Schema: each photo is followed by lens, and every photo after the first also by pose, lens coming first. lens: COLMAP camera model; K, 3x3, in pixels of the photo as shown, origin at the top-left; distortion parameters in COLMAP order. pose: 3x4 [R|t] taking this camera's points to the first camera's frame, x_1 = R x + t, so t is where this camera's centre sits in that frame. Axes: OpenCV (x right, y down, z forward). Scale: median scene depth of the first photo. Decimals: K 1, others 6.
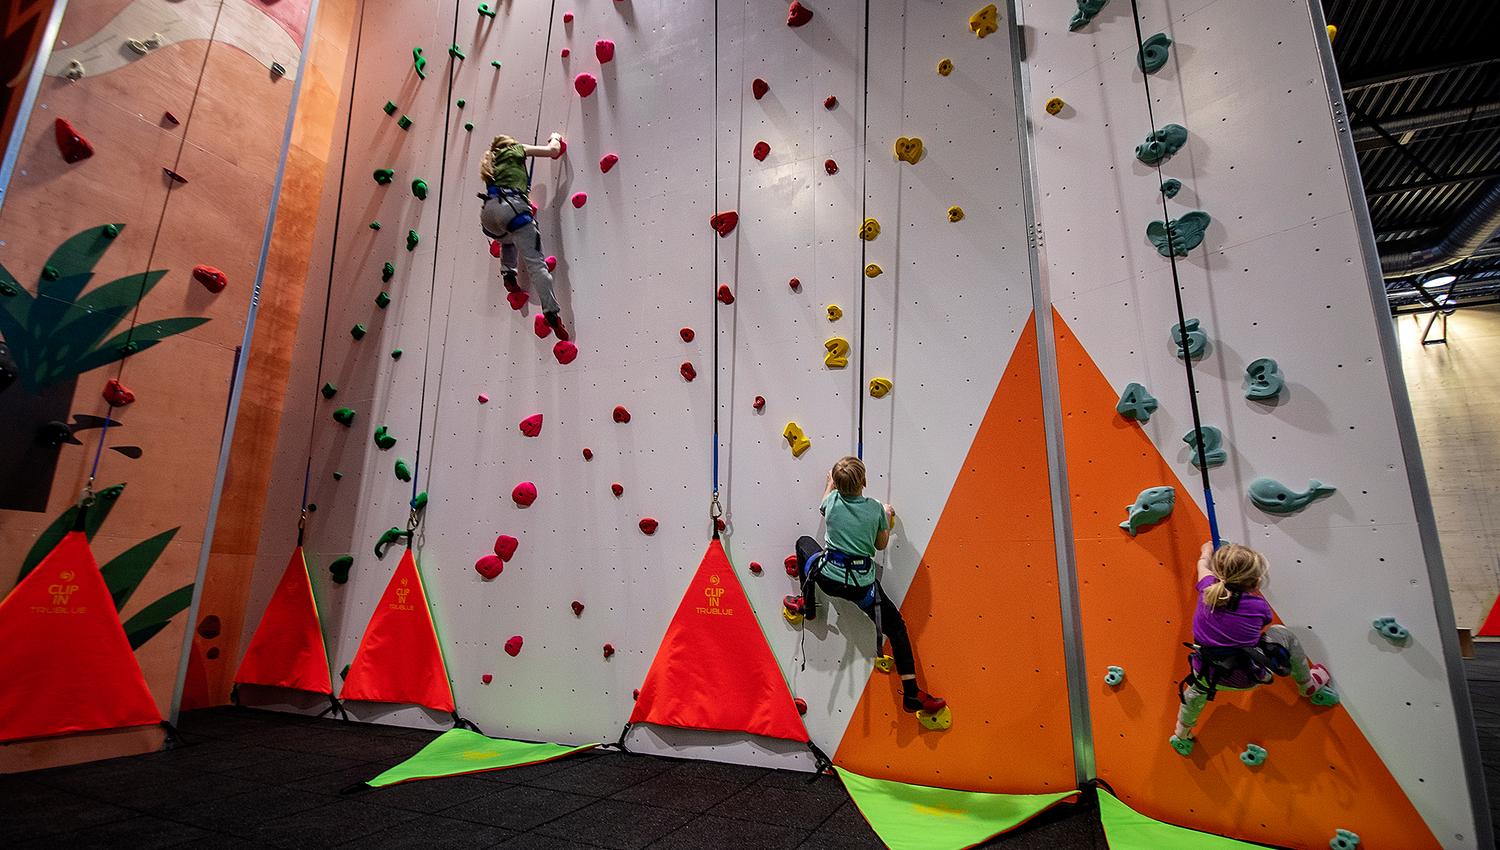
lens RADIAL K [[651.4, 0, 750.0], [0, 651.4, 425.0], [0, 0, 1]] dist [0.005642, -0.012496]
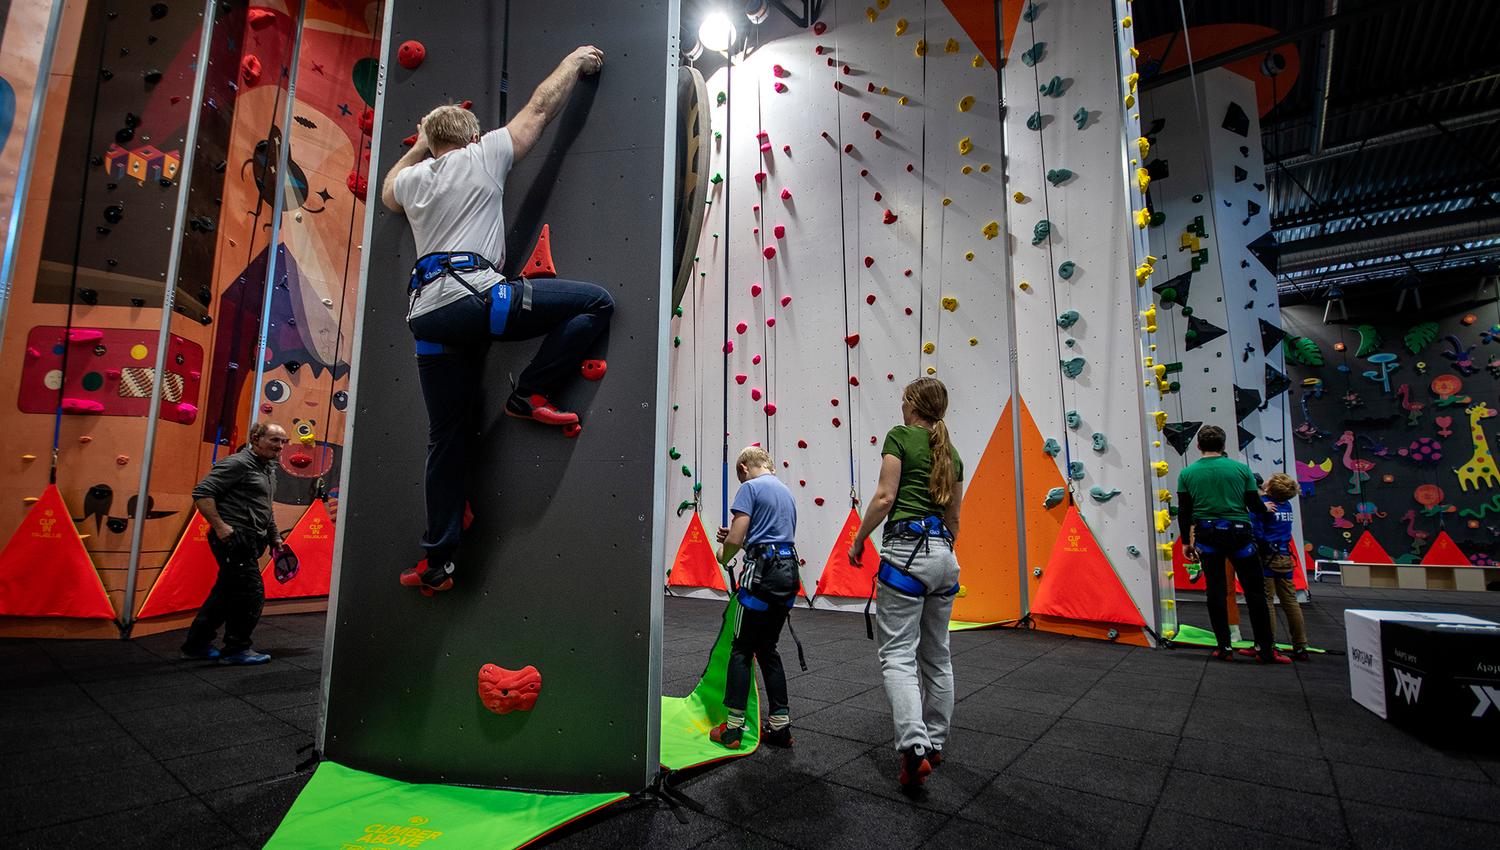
lens RADIAL K [[651.4, 0, 750.0], [0, 651.4, 425.0], [0, 0, 1]] dist [0.005642, -0.012496]
pose [[0.979242, -0.031407, -0.200245, 0.044852], [0.049066, 0.995271, 0.083840, -0.261720], [0.196665, -0.091925, 0.976152, -0.993582]]
